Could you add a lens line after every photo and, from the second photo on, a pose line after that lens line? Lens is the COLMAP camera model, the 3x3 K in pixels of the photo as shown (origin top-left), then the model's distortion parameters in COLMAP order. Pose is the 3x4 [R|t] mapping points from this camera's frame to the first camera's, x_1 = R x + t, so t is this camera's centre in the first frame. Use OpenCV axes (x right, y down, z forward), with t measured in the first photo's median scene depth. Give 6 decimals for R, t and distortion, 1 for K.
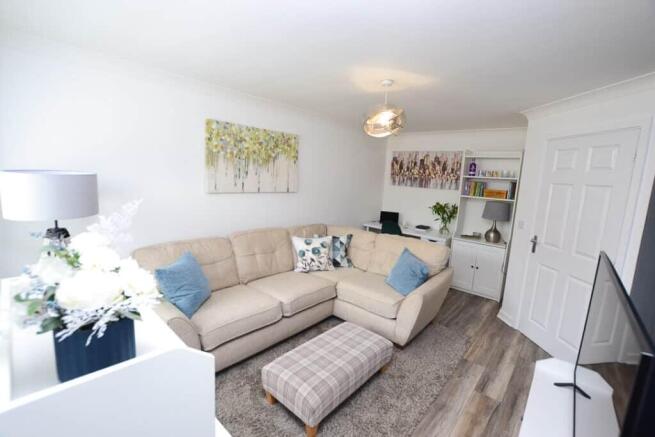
lens RADIAL K [[290.4, 0, 323.1], [0, 290.4, 218.2], [0, 0, 1]] dist [-0.026740, 0.000160]
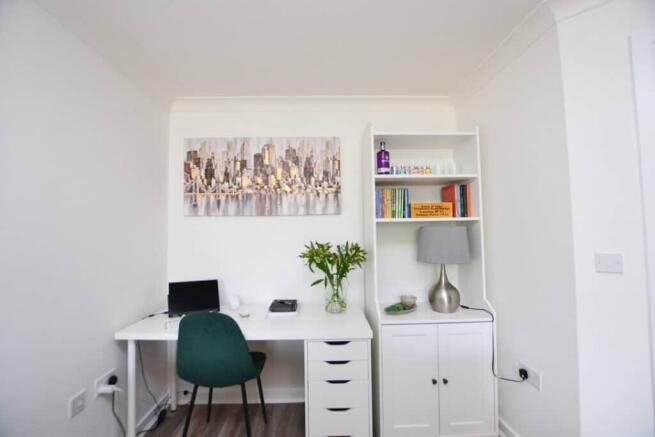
lens RADIAL K [[290.4, 0, 323.1], [0, 290.4, 218.2], [0, 0, 1]] dist [-0.026740, 0.000160]
pose [[0.721653, -0.032451, 0.691494, 0.100003], [0.161326, 0.979281, -0.122406, -0.033453], [-0.673195, 0.199890, 0.711936, 0.647439]]
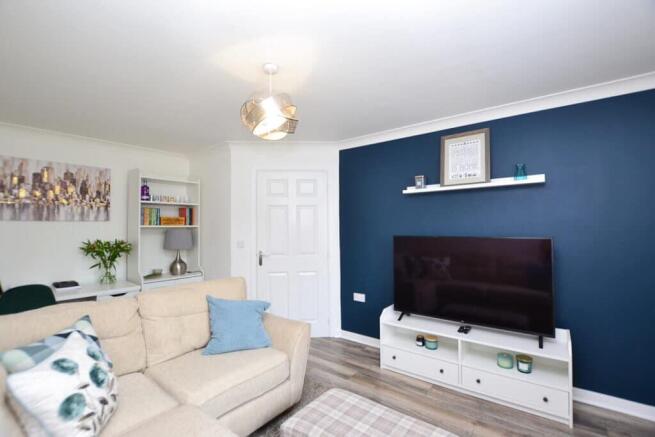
lens RADIAL K [[290.4, 0, 323.1], [0, 290.4, 218.2], [0, 0, 1]] dist [-0.026740, 0.000160]
pose [[-0.049600, -0.017876, 0.998609, -0.274212], [0.164410, 0.986054, 0.025817, -0.032852], [-0.985144, 0.165461, -0.045969, 0.481660]]
